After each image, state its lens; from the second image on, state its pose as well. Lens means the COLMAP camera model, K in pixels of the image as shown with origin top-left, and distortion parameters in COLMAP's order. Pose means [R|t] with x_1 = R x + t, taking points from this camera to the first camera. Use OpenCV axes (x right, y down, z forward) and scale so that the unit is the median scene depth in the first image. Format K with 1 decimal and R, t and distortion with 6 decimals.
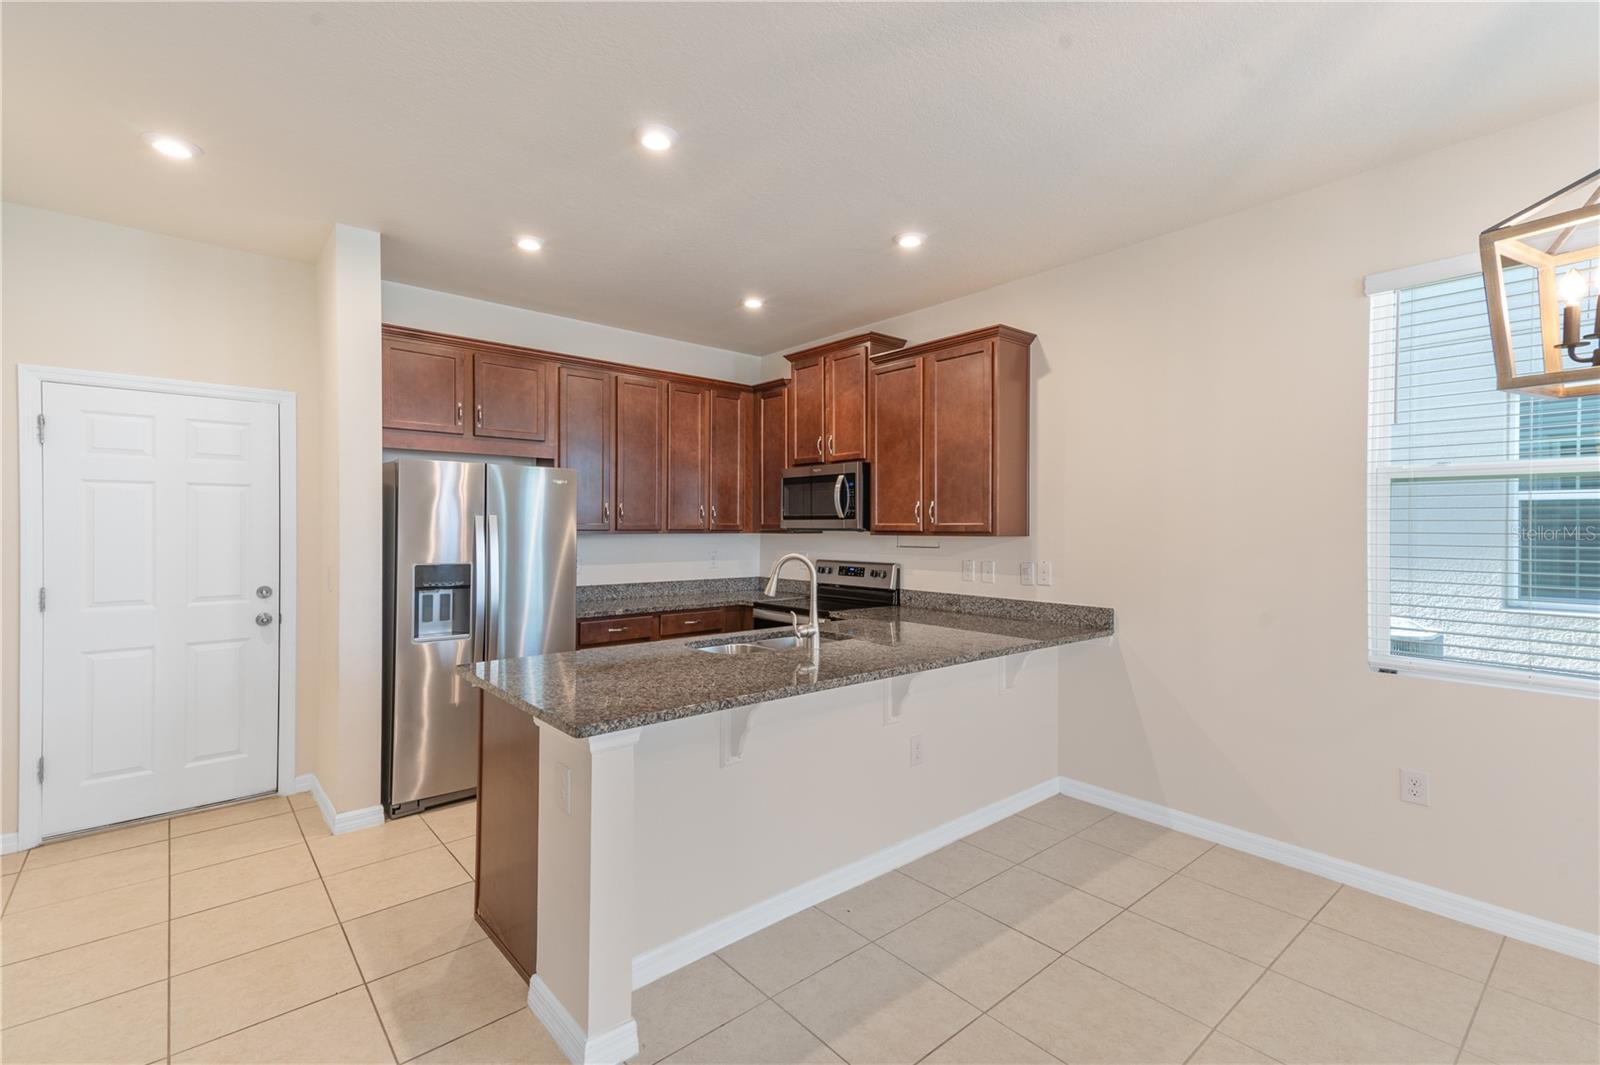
lens RADIAL K [[725.6, 0, 797.3], [0, 725.6, 531.5], [0, 0, 1]] dist [0.041537, -0.000261]
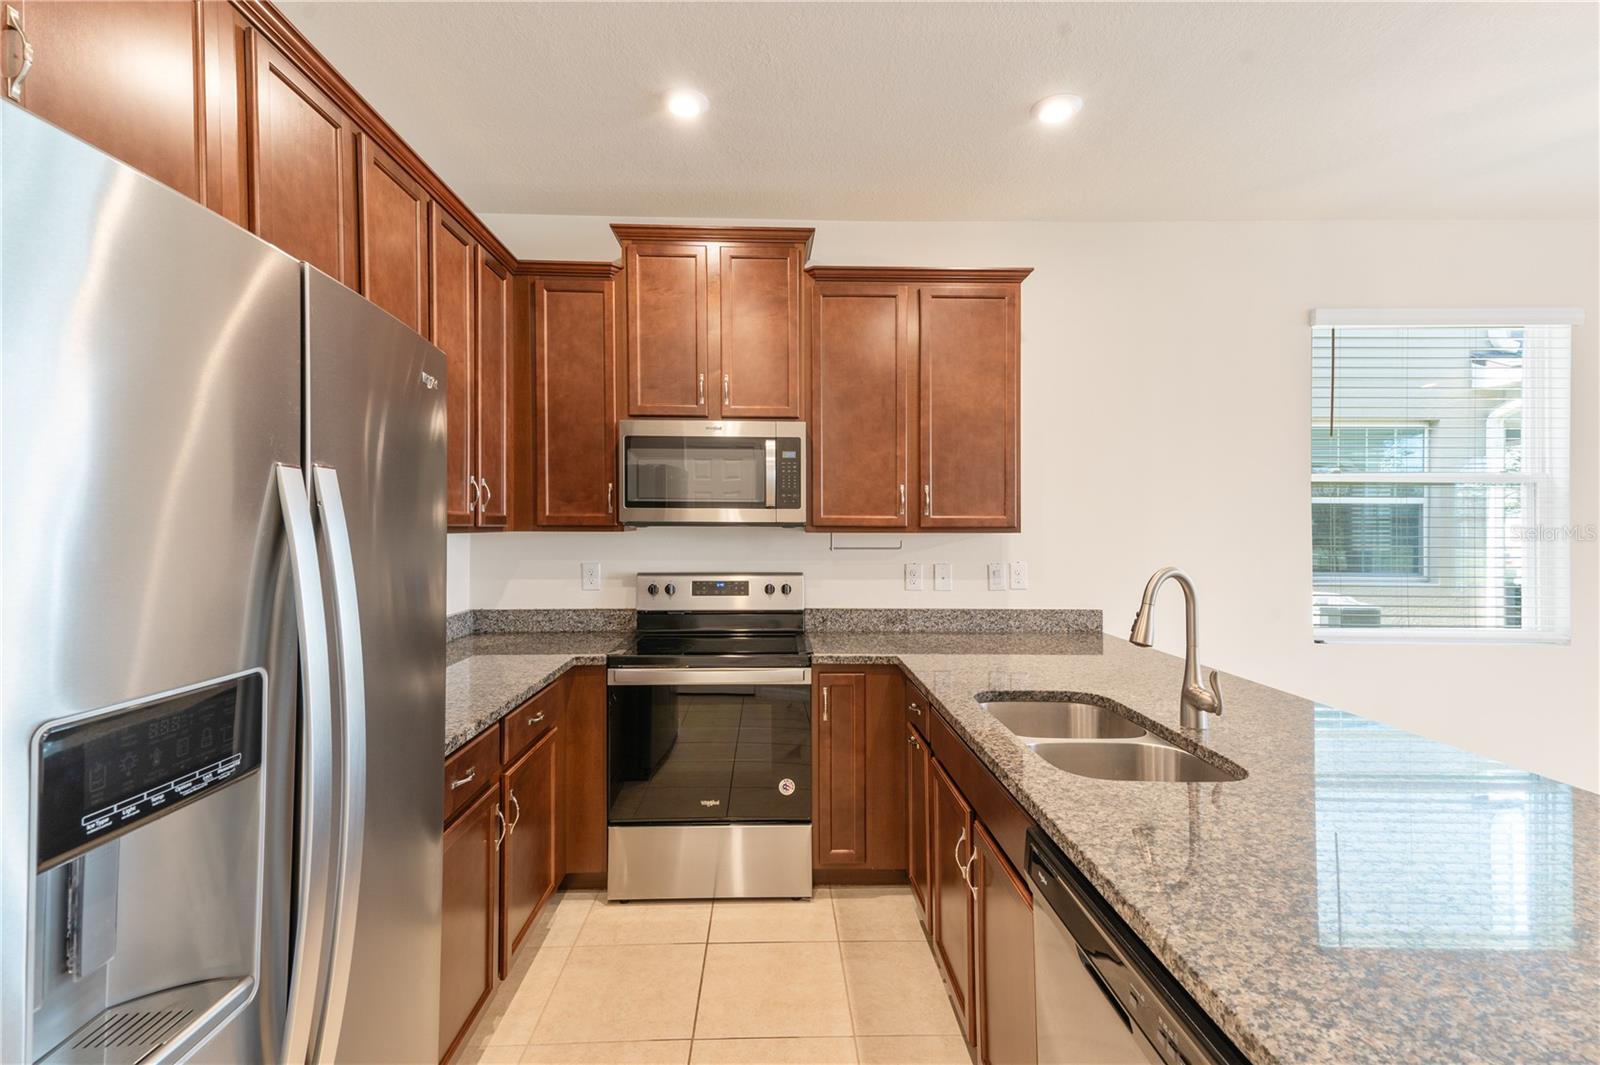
lens RADIAL K [[725.5, 0, 792.6], [0, 725.5, 524.7], [0, 0, 1]] dist [0.041681, -0.000032]
pose [[0.623733, -0.000333, 0.781638, -0.422876], [0.003090, 0.999993, -0.002040, -0.000945], [-0.781632, 0.003688, 0.623729, 0.575665]]
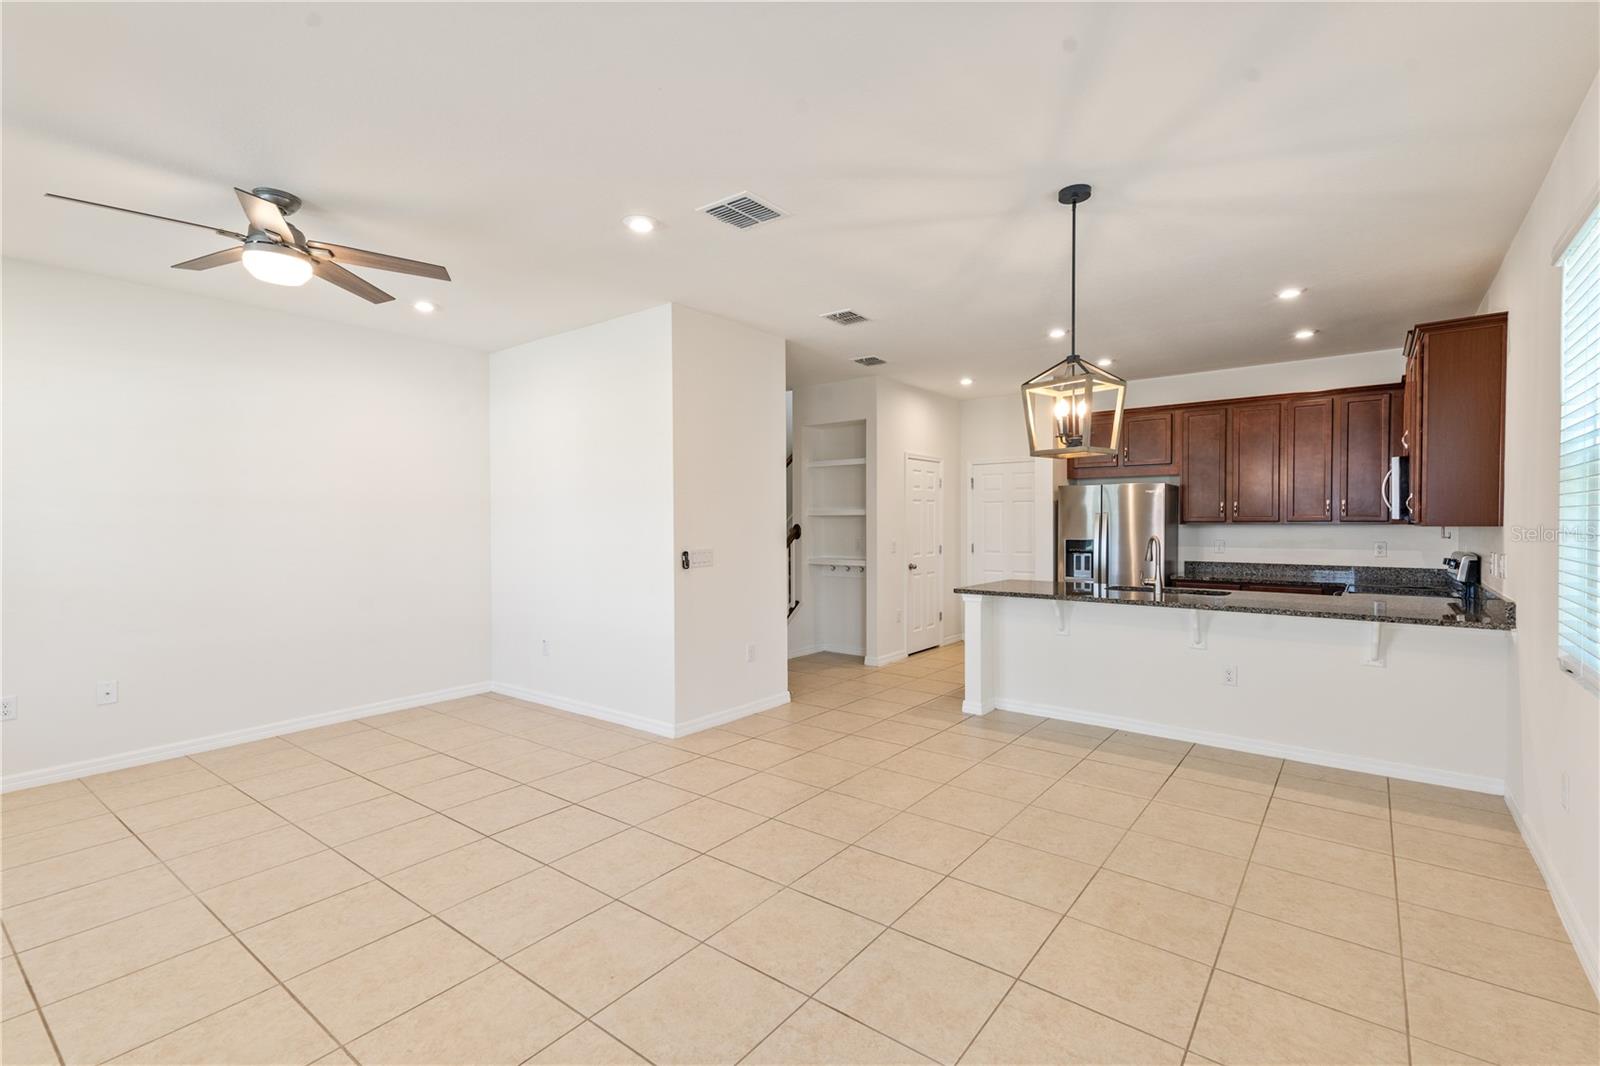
lens RADIAL K [[725.6, 0, 797.3], [0, 725.6, 532.0], [0, 0, 1]] dist [0.041537, -0.000261]
pose [[0.207461, 0.011865, -0.978171, 0.943141], [-0.002693, 0.999930, 0.011558, 0.004135], [0.978240, 0.000236, 0.207479, -0.084185]]
